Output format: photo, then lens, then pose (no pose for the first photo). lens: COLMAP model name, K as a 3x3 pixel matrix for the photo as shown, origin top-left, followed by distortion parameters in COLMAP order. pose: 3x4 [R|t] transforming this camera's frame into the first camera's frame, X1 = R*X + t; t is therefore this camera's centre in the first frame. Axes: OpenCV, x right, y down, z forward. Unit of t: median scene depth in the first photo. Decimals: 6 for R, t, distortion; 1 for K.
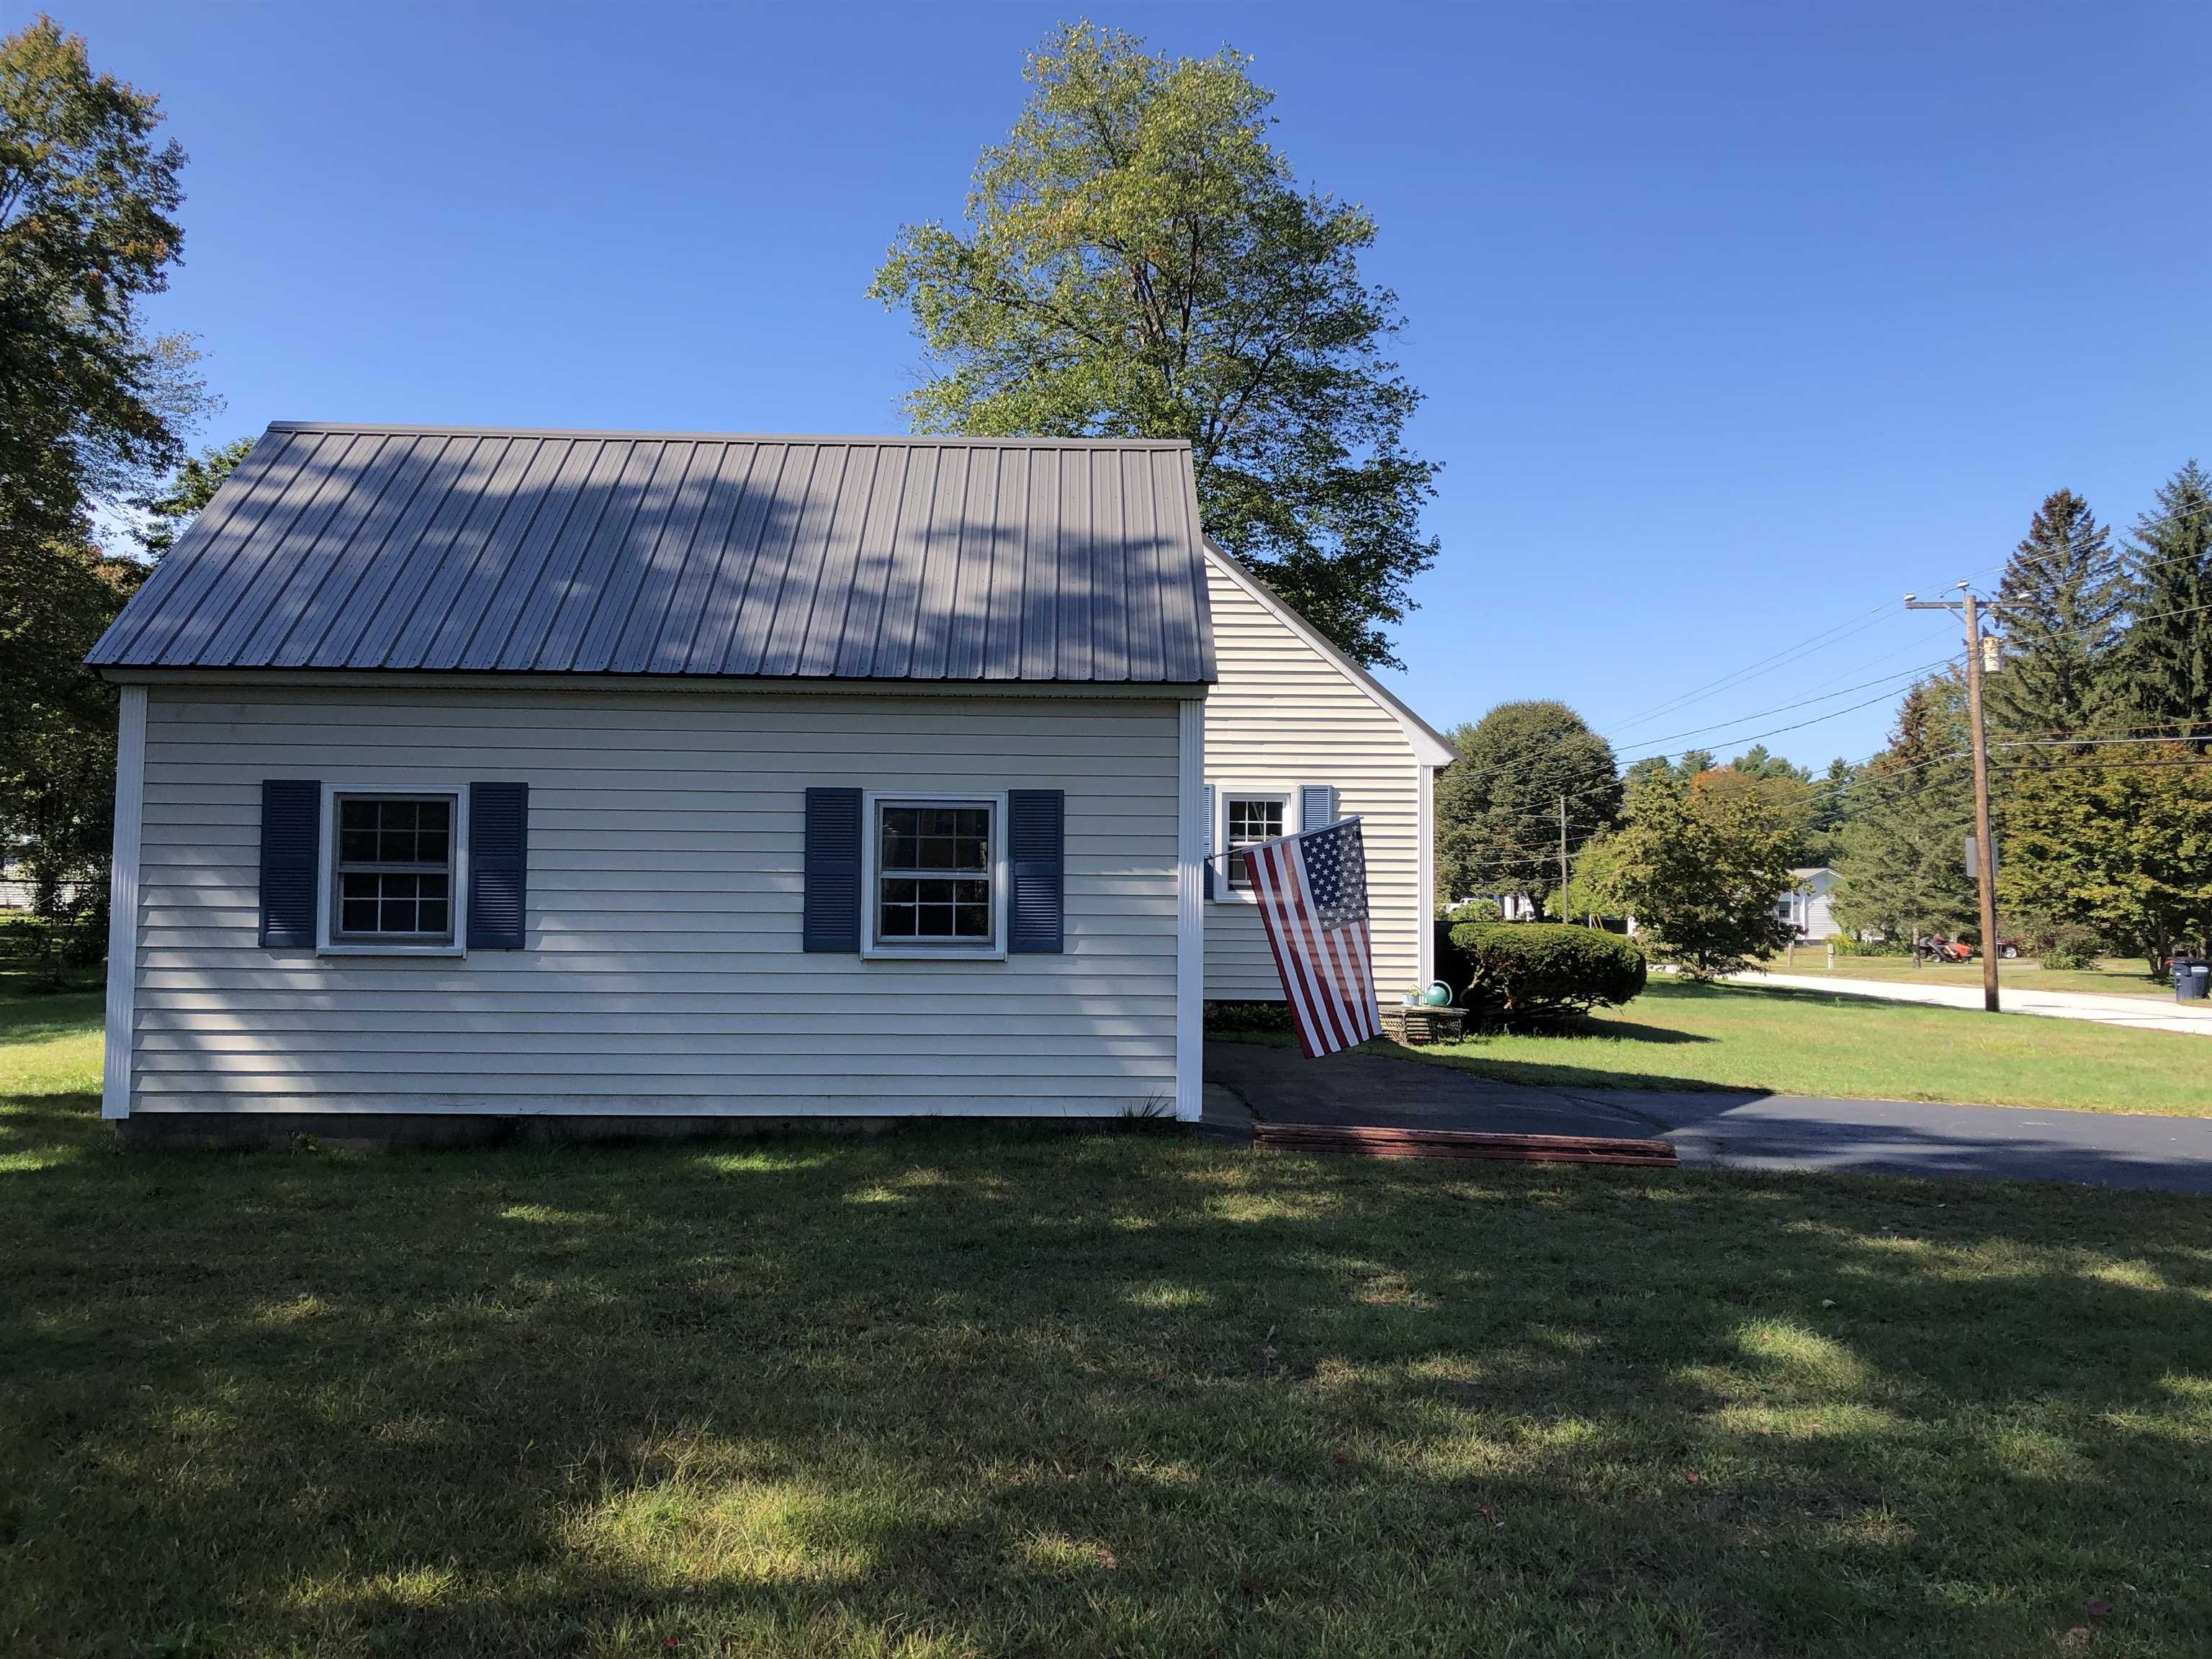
lens RADIAL K [[1829.2, 0, 1110.5], [0, 1829.2, 841.0], [0, 0, 1]] dist [0.055417, -0.032080]
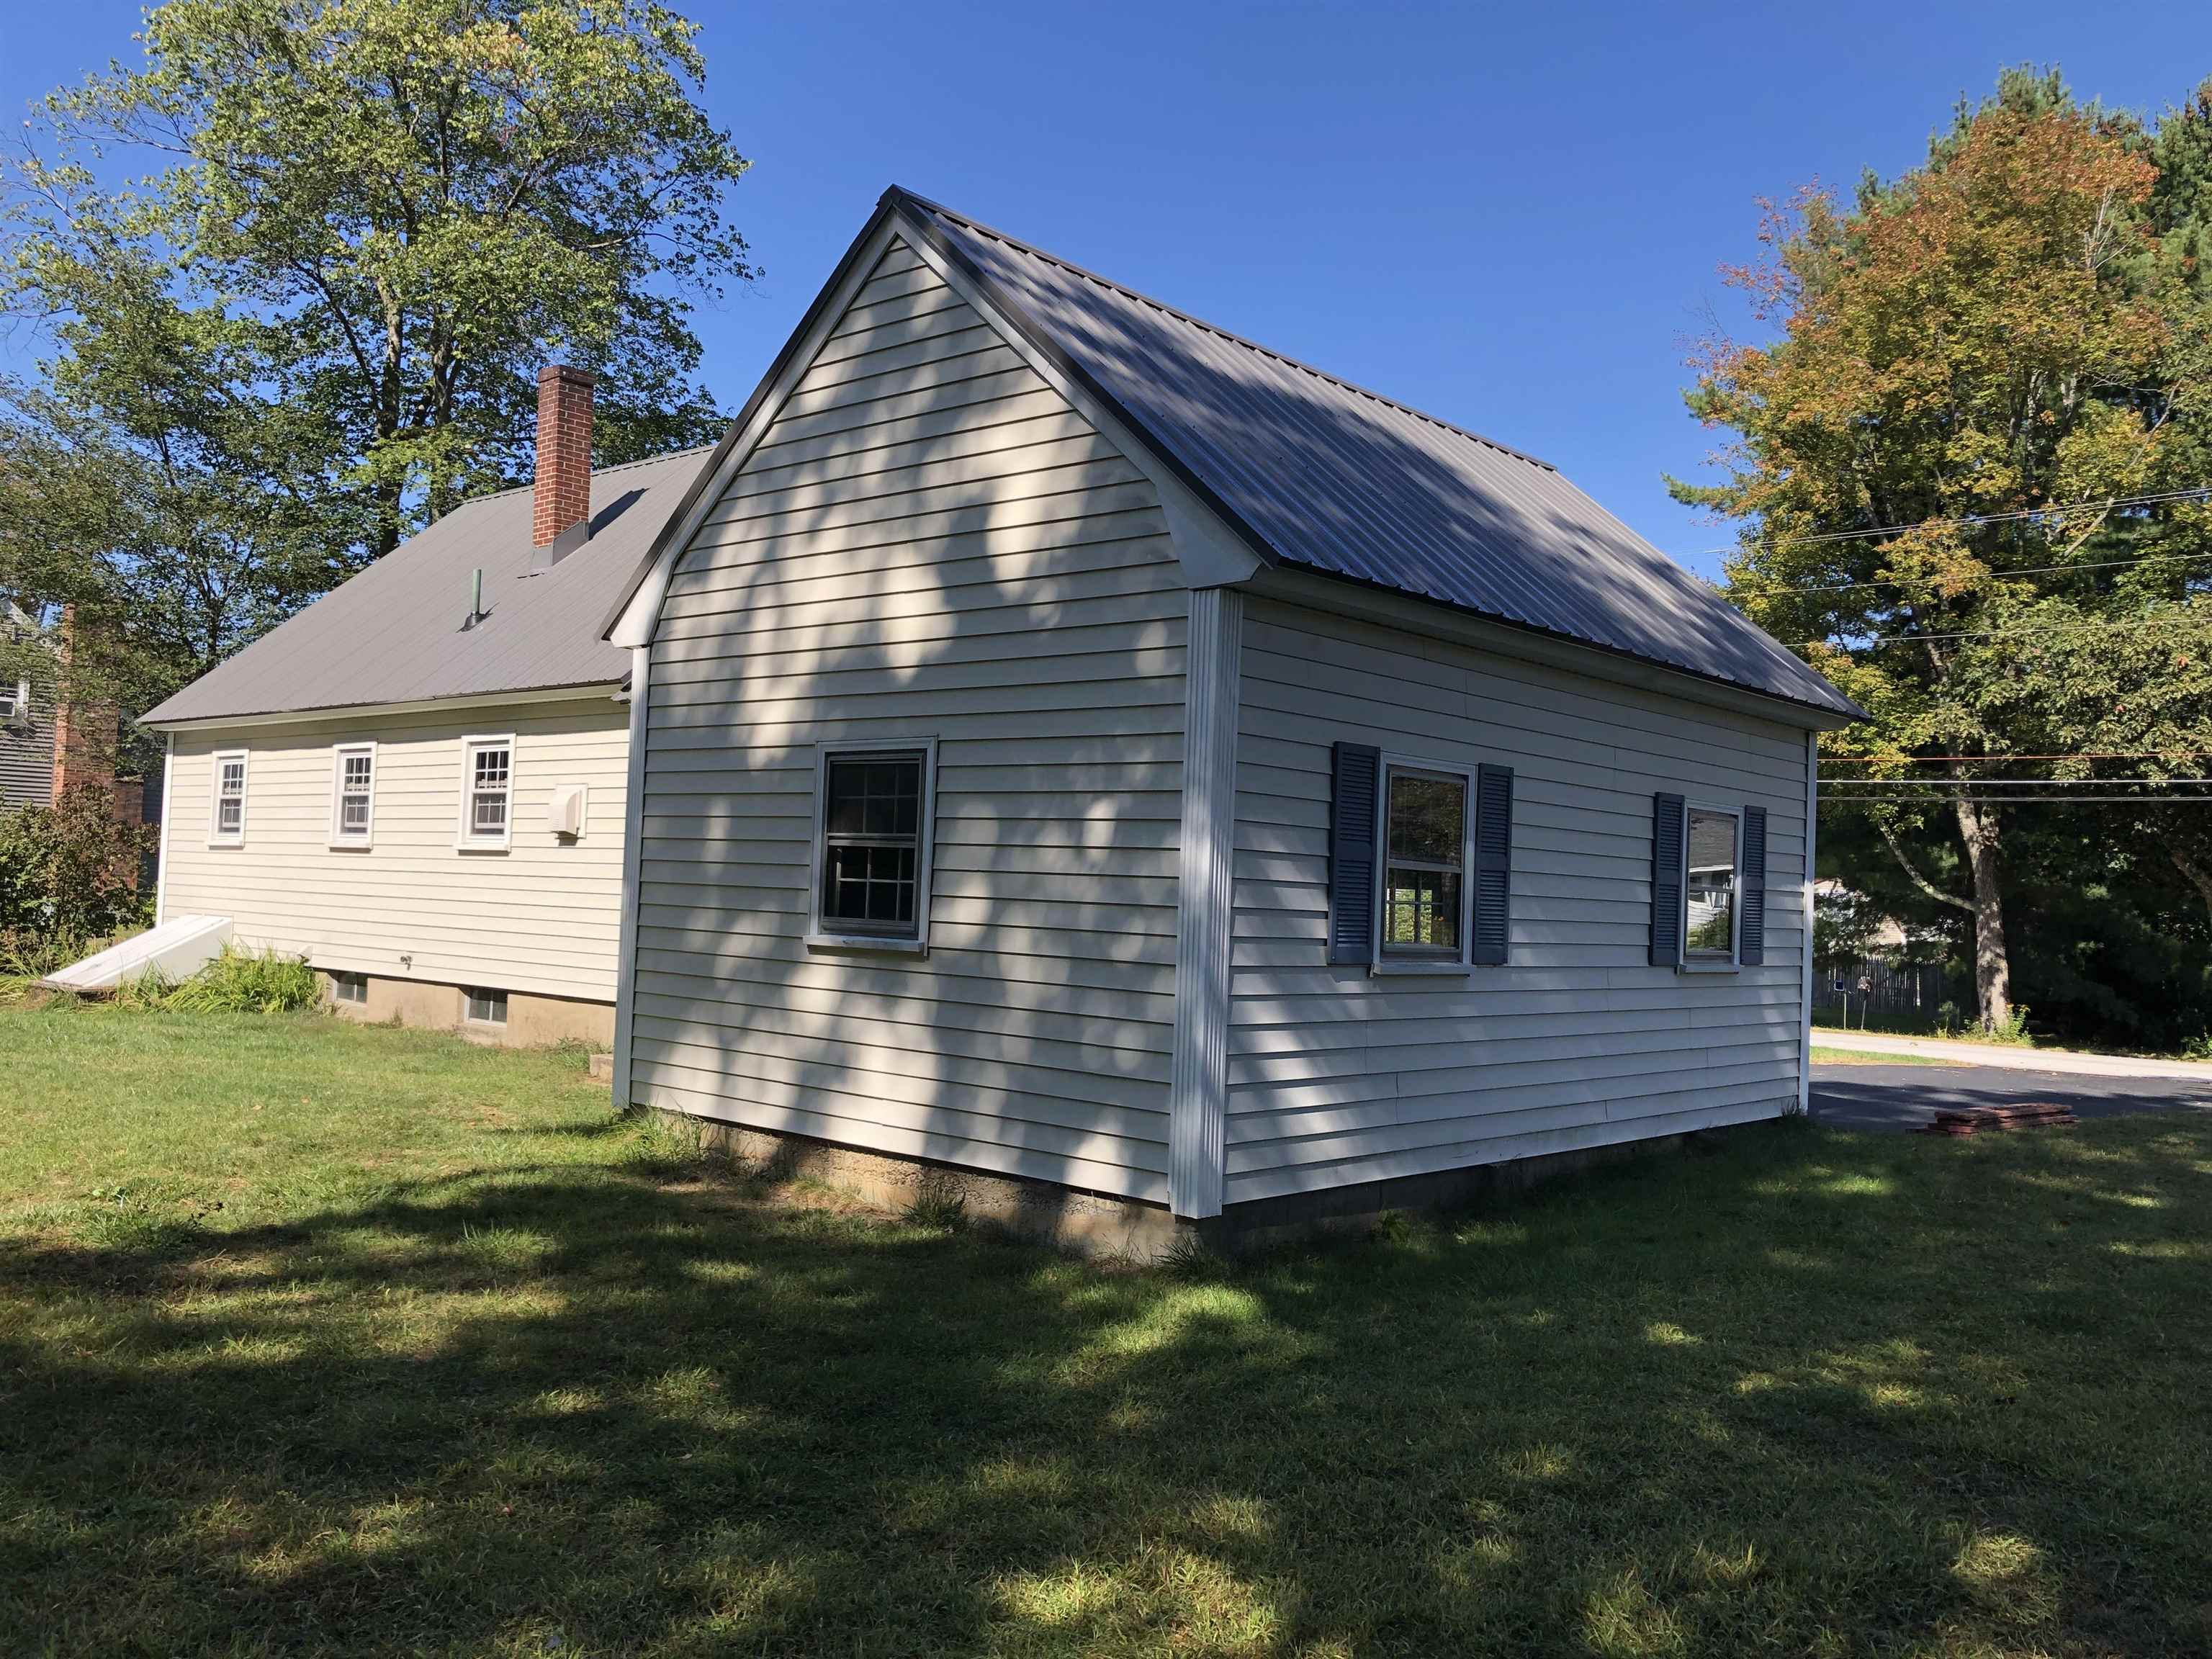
lens RADIAL K [[1829.2, 0, 1107.3], [0, 1829.2, 817.6], [0, 0, 1]] dist [0.055417, -0.032080]
pose [[0.665725, 0.048508, 0.744618, -1.078209], [-0.064676, 0.997880, -0.007183, 0.009104], [-0.743389, -0.043377, 0.667452, 0.579125]]
